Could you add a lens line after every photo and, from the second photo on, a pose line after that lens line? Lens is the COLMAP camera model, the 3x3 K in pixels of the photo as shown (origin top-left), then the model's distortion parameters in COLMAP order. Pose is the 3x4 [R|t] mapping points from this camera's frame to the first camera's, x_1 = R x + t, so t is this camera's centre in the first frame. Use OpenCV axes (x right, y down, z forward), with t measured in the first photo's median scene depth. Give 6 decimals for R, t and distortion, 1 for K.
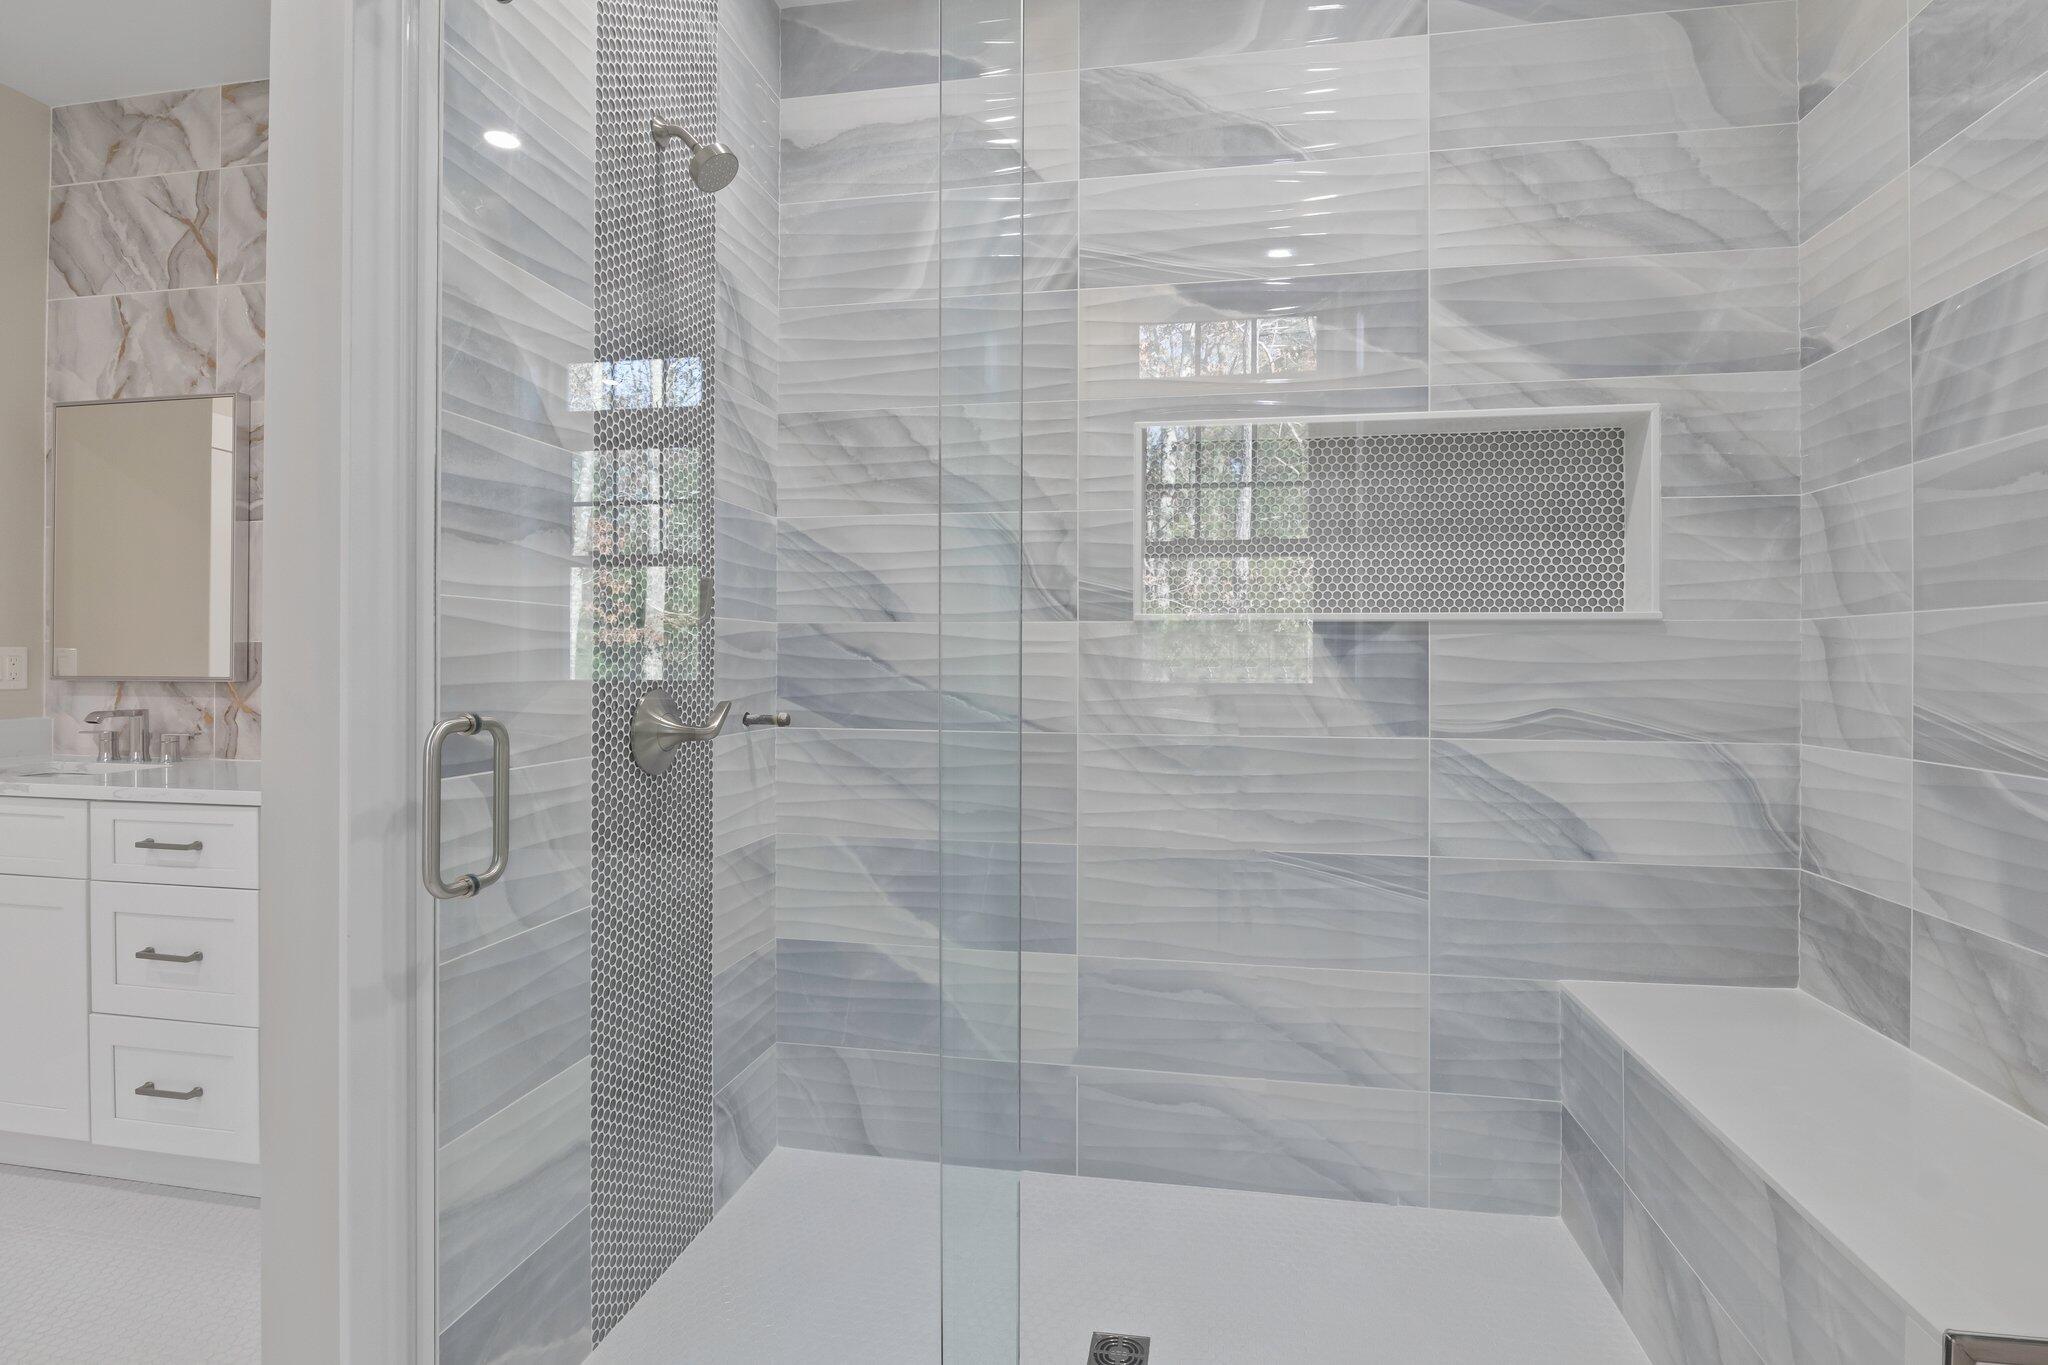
lens RADIAL K [[986.5, 0, 1019.8], [0, 986.5, 675.1], [0, 0, 1]] dist [-0.006387, -0.001293]
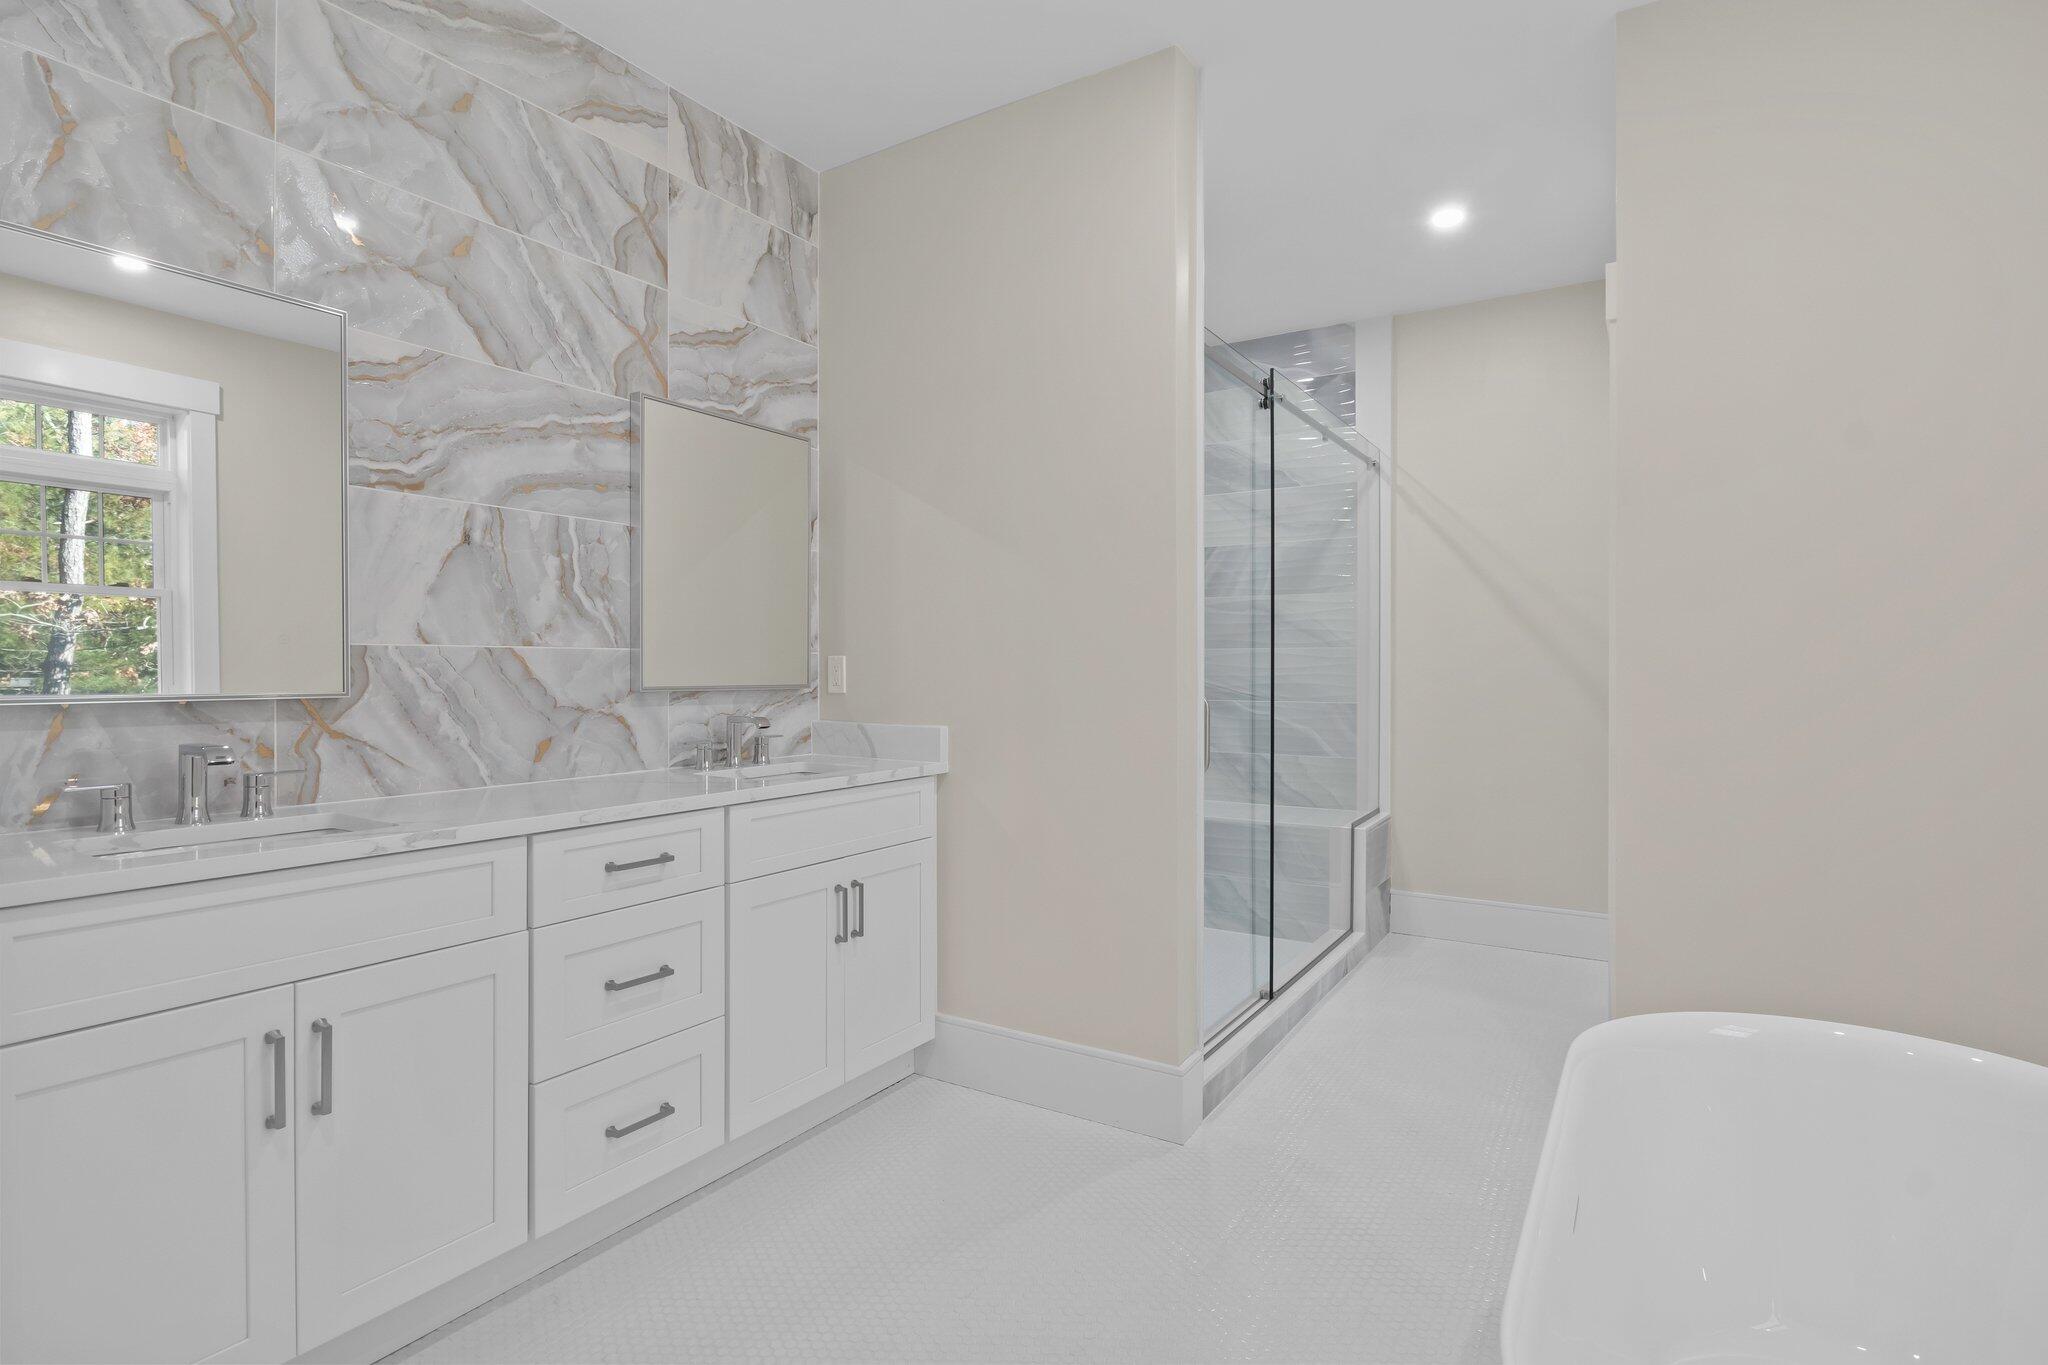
lens RADIAL K [[986.5, 0, 1020.2], [0, 986.5, 683.7], [0, 0, 1]] dist [-0.006387, -0.001293]
pose [[0.385866, -0.020210, 0.922333, -1.276599], [0.012354, 0.999784, 0.016739, -0.009811], [-0.922472, 0.004936, 0.386033, 0.230547]]
